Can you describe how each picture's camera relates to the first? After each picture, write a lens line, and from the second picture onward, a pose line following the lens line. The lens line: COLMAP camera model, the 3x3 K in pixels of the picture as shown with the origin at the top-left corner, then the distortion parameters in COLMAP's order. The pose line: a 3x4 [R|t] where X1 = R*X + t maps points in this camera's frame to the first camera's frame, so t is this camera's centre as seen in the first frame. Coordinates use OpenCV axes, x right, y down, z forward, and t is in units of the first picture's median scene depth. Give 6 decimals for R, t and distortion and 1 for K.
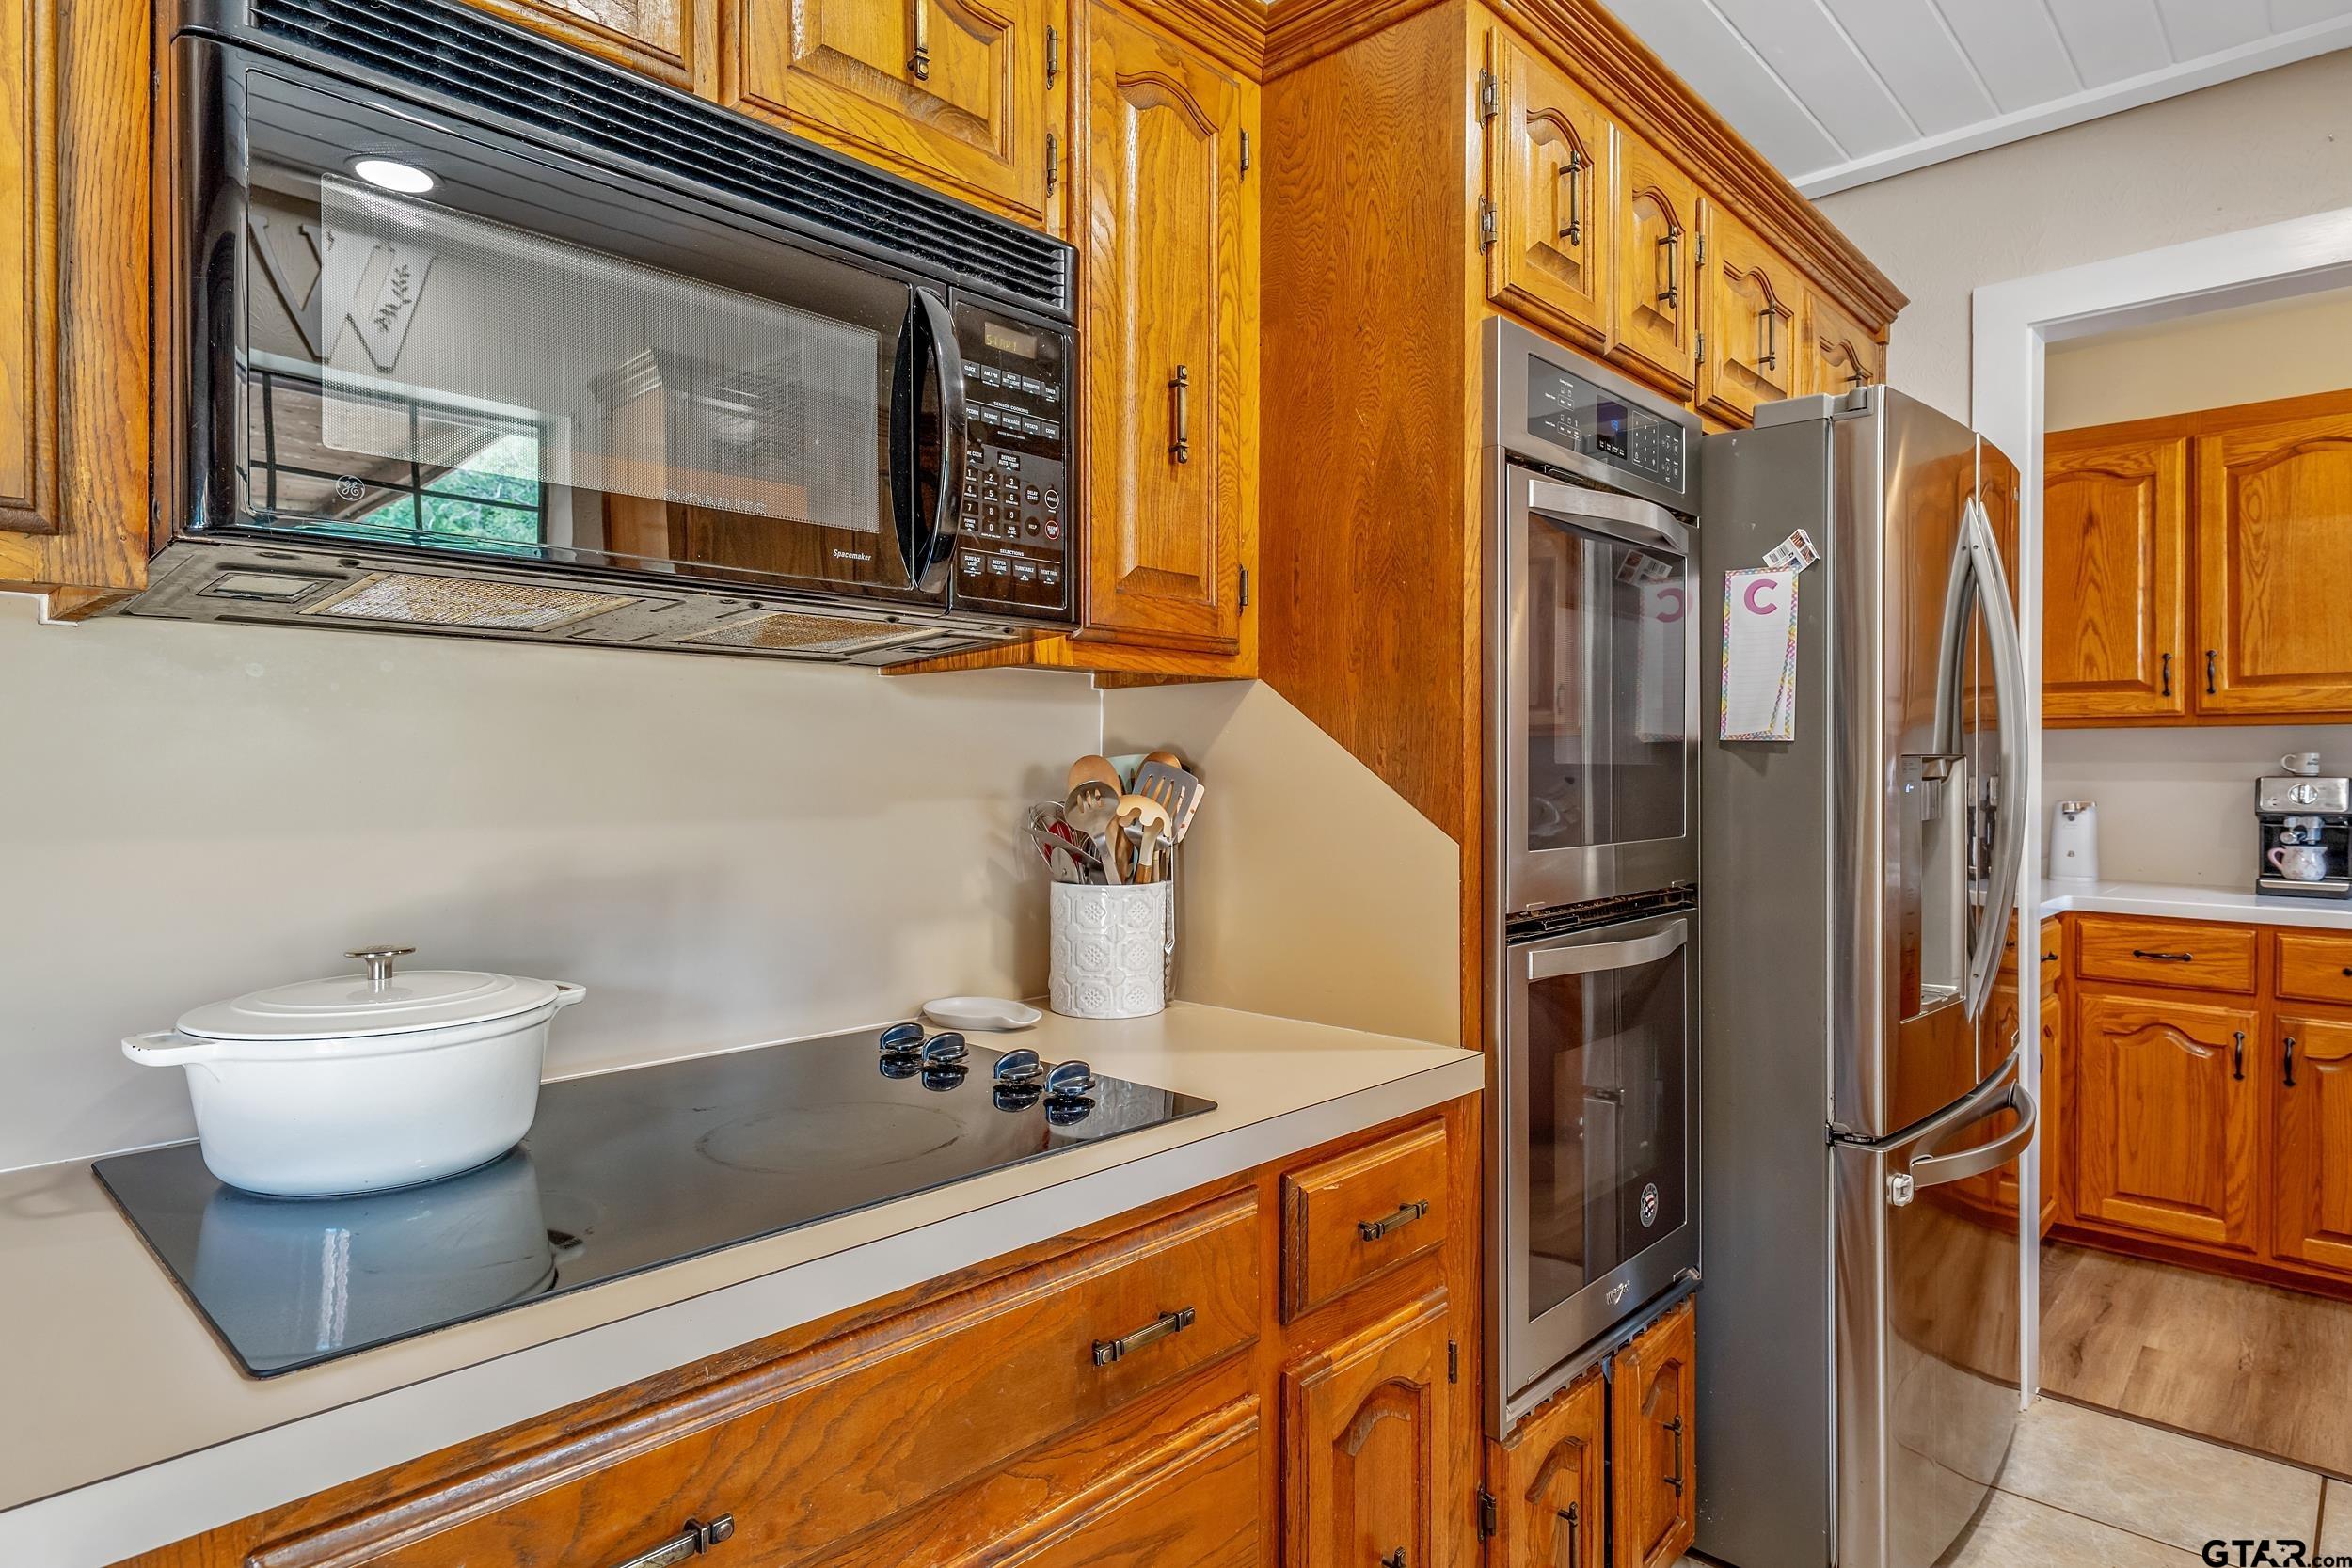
lens RADIAL K [[1321.4, 0, 1160.1], [0, 1321.4, 771.7], [0, 0, 1]] dist [0.002086, 0.001054]
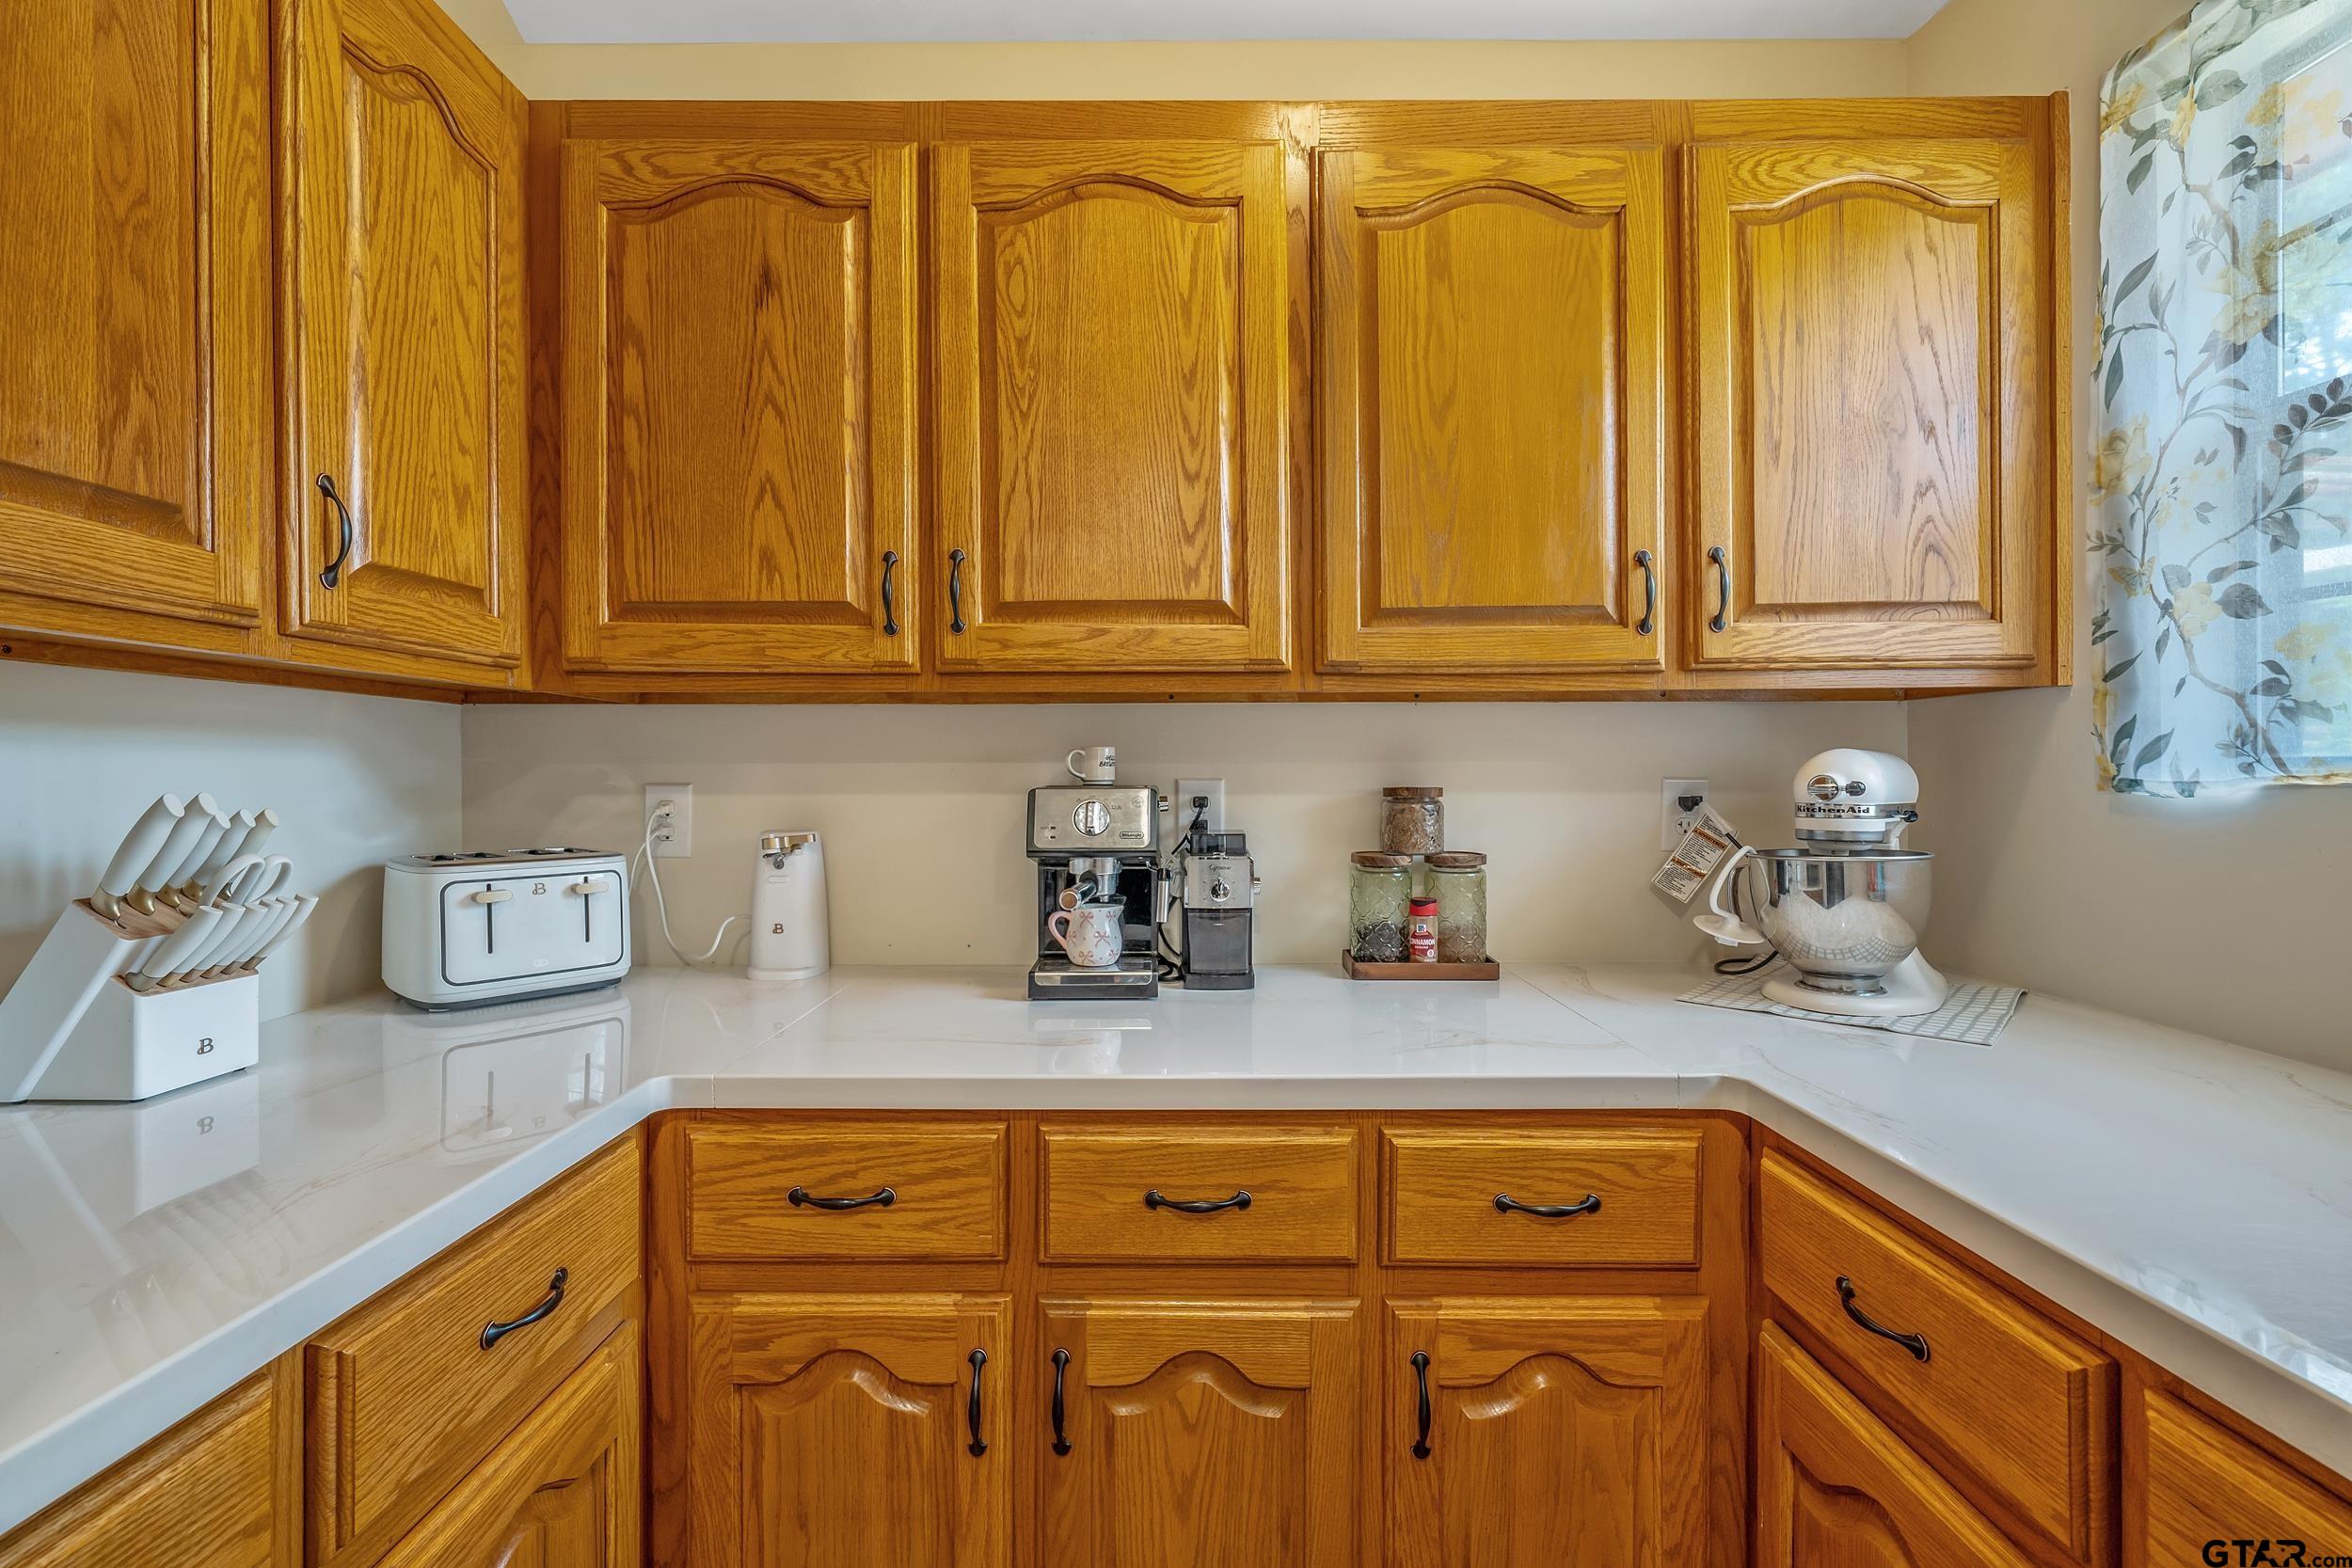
lens RADIAL K [[1049.5, 0, 1180.5], [0, 1049.5, 774.5], [0, 0, 1]] dist [0.002534, -0.000268]
pose [[0.722643, -0.007734, 0.691178, 0.576426], [0.006077, 0.999970, 0.004836, -0.003596], [-0.691195, 0.000706, 0.722668, 0.644536]]
